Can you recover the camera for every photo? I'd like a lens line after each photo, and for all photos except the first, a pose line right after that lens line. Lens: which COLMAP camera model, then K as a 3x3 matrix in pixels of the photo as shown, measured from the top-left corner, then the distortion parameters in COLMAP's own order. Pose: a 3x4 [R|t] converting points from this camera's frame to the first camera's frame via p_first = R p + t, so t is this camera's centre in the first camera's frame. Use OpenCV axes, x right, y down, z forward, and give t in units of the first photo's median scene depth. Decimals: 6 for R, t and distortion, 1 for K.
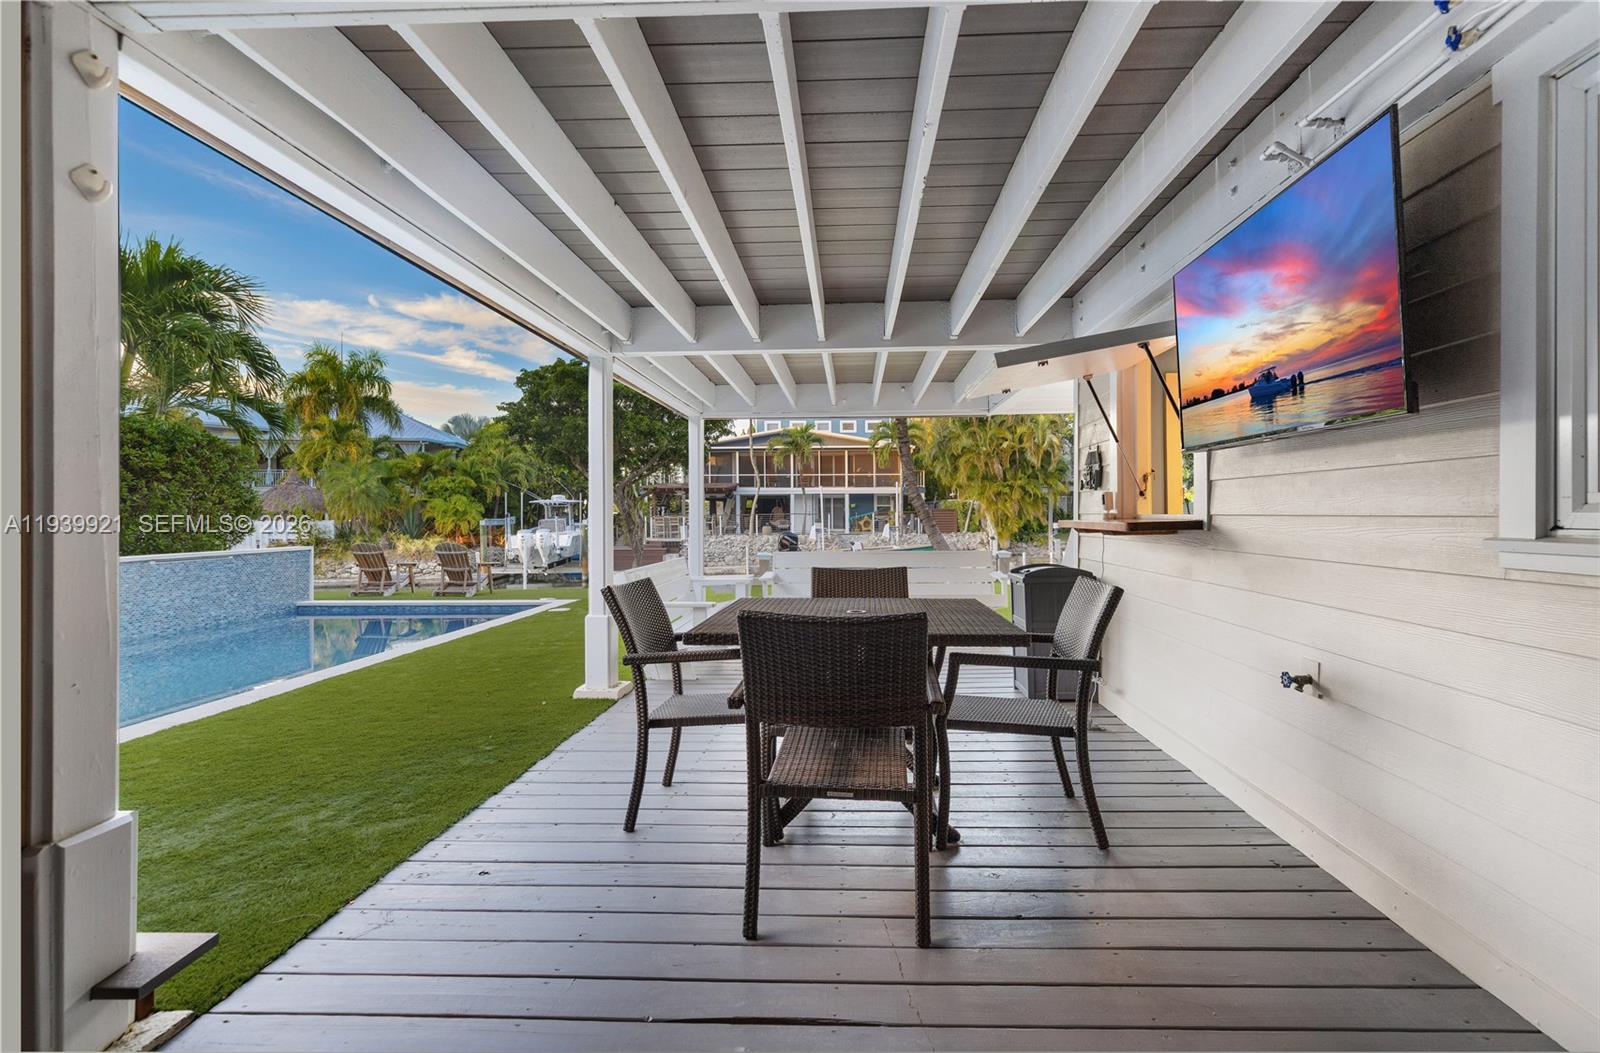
lens RADIAL K [[736.1, 0, 809.2], [0, 736.1, 515.0], [0, 0, 1]] dist [-0.000489, -0.000257]
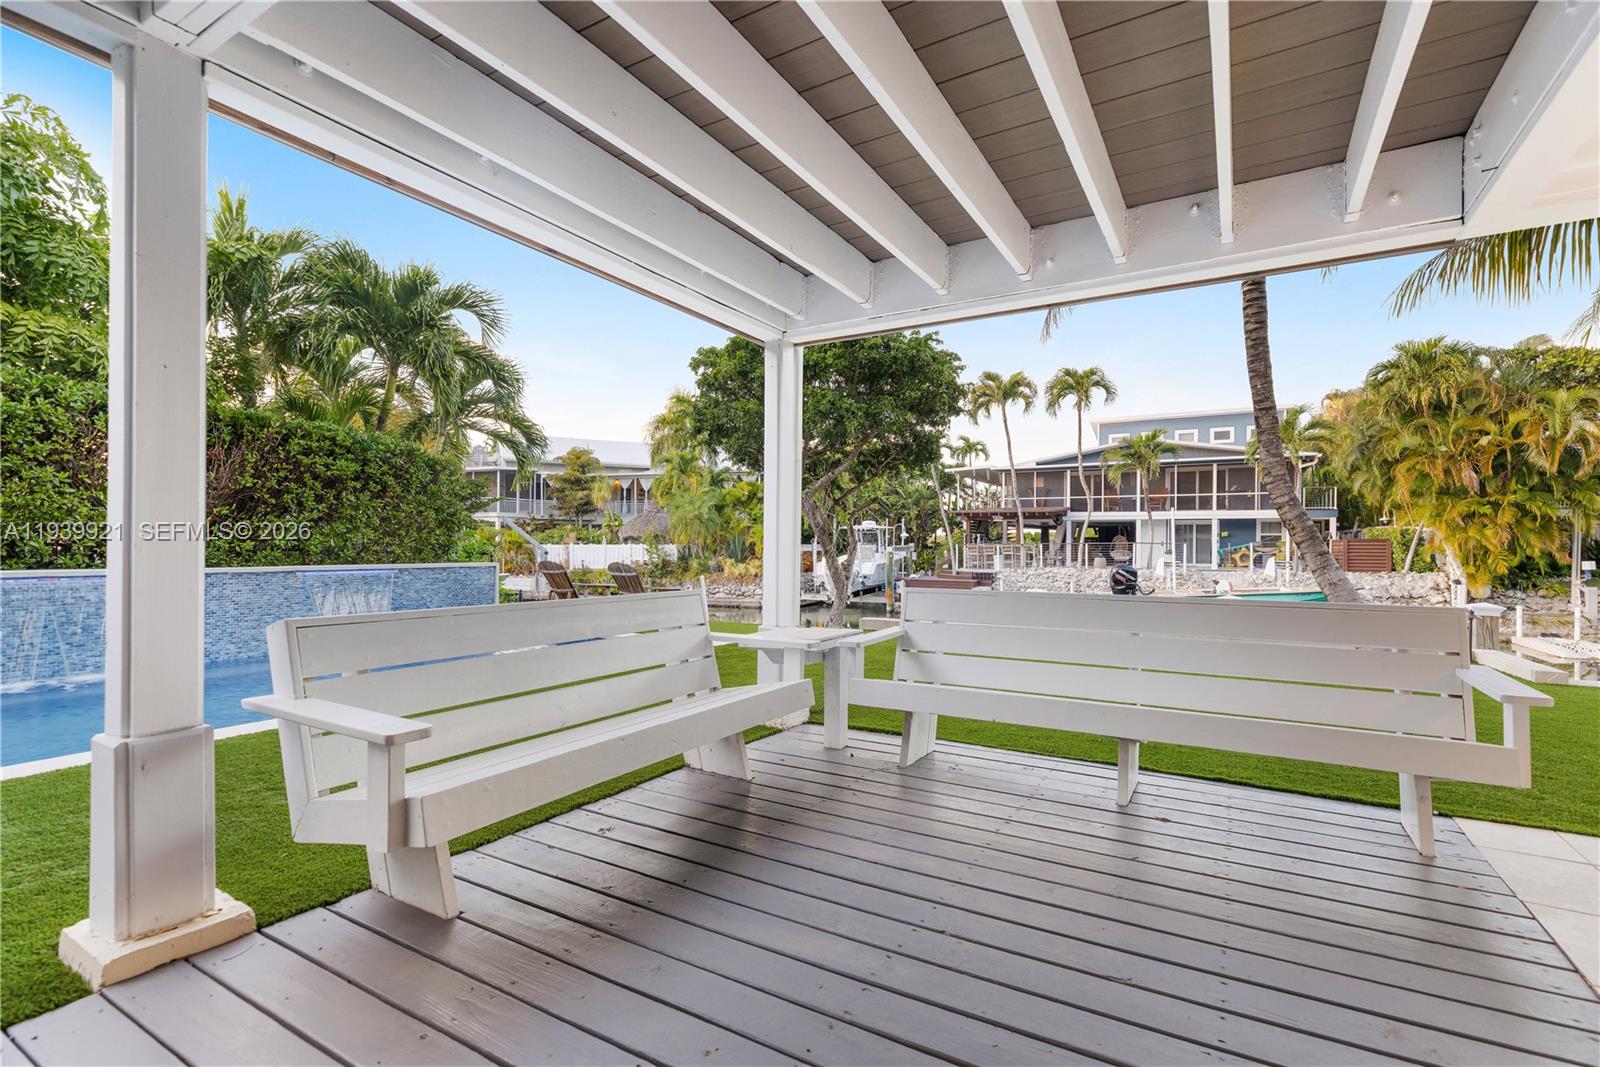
lens RADIAL K [[731.7, 0, 805.4], [0, 731.7, 547.8], [0, 0, 1]] dist [0.011513, -0.001982]
pose [[0.887164, 0.014075, -0.461240, 0.029322], [-0.013423, 0.999899, 0.004694, 0.004786], [0.461259, 0.002027, 0.887263, 0.119360]]
